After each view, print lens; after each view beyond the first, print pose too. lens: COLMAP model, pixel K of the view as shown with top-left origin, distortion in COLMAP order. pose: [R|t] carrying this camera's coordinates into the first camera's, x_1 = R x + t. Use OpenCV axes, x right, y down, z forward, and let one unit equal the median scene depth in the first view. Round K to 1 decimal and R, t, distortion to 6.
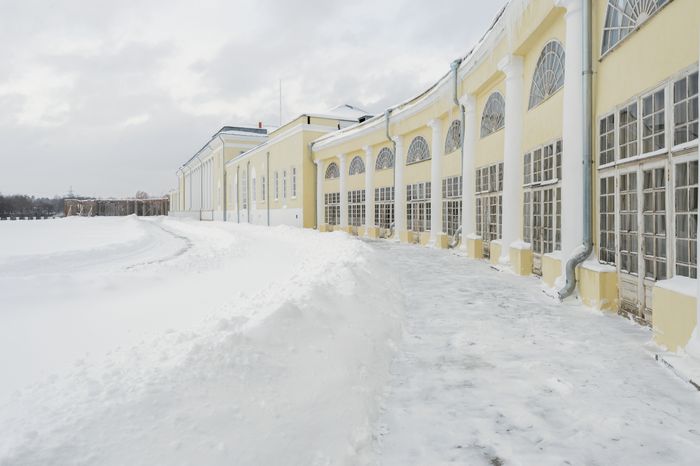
lens RADIAL K [[438.9, 0, 377.8], [0, 438.9, 205.9], [0, 0, 1]] dist [-0.004791, 0.001469]
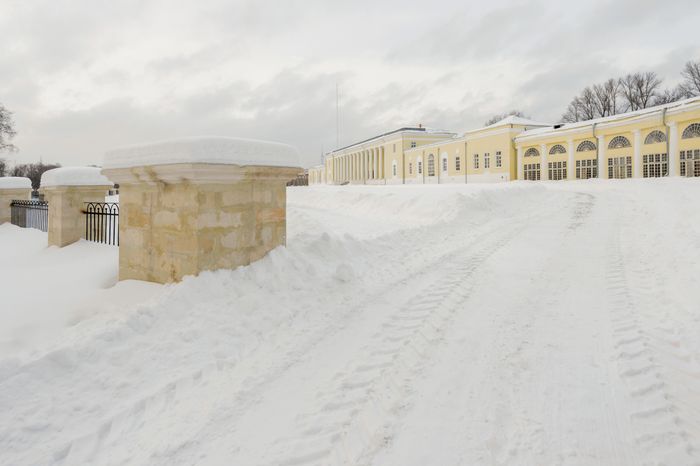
lens RADIAL K [[333.9, 0, 352.7], [0, 333.9, 186.3], [0, 0, 1]] dist [-0.032729, -0.001090]
pose [[0.986221, -0.016611, -0.164599, -0.741154], [0.020314, 0.999576, 0.020841, 0.025665], [0.164183, -0.023897, 0.986140, -0.654308]]
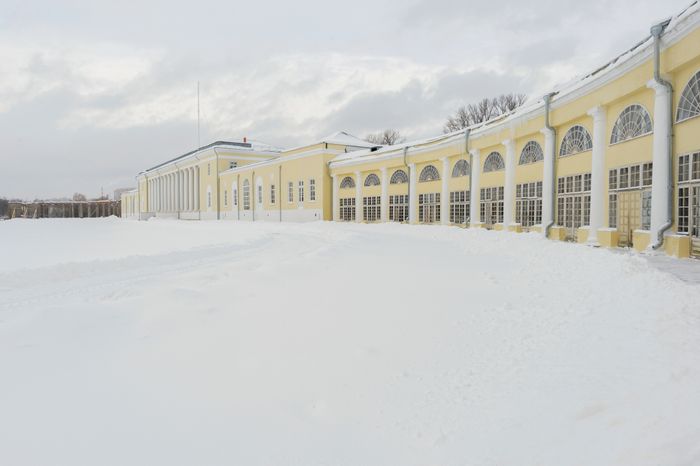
lens RADIAL K [[414.3, 0, 351.3], [0, 414.3, 227.7], [0, 0, 1]] dist [-0.016058, -0.001309]
pose [[0.990705, -0.010026, 0.135660, -0.317566], [0.003173, 0.998712, 0.050636, -0.001786], [-0.135993, -0.049735, 0.989461, -0.399109]]
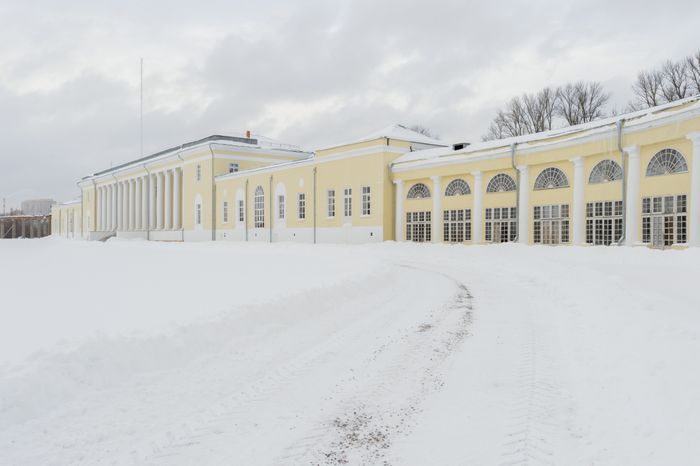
lens RADIAL K [[534.2, 0, 383.4], [0, 534.2, 241.5], [0, 0, 1]] dist [0.013457, -0.017017]
pose [[0.978280, -0.004771, 0.207231, -0.529319], [-0.001246, 0.999582, 0.028893, 0.006625], [-0.207283, -0.028524, 0.977865, -0.306350]]
